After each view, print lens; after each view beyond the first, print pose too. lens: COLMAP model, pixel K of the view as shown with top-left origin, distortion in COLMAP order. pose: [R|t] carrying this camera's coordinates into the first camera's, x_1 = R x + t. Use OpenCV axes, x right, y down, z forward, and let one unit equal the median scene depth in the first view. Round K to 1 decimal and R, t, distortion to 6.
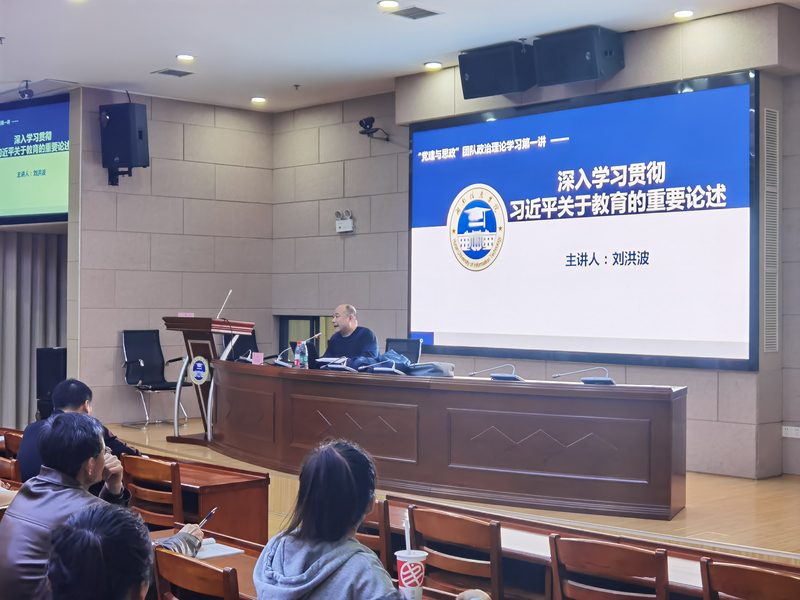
lens RADIAL K [[1172.0, 0, 401.9], [0, 1172.0, 301.7], [0, 0, 1]] dist [-0.200827, 0.000000]
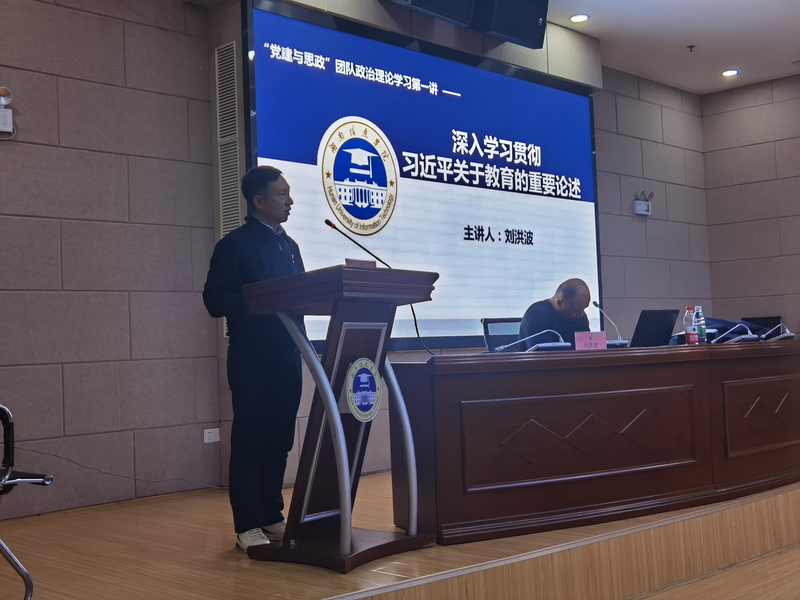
lens RADIAL K [[1002.6, 0, 400.1], [0, 1002.6, 300.4], [0, 0, 1]] dist [0.073154, 0.000000]
pose [[-0.055042, 0.042759, 0.997568, -0.578213], [0.036258, 0.998509, -0.040799, 0.042165], [-0.997826, 0.033924, -0.056510, 1.041884]]
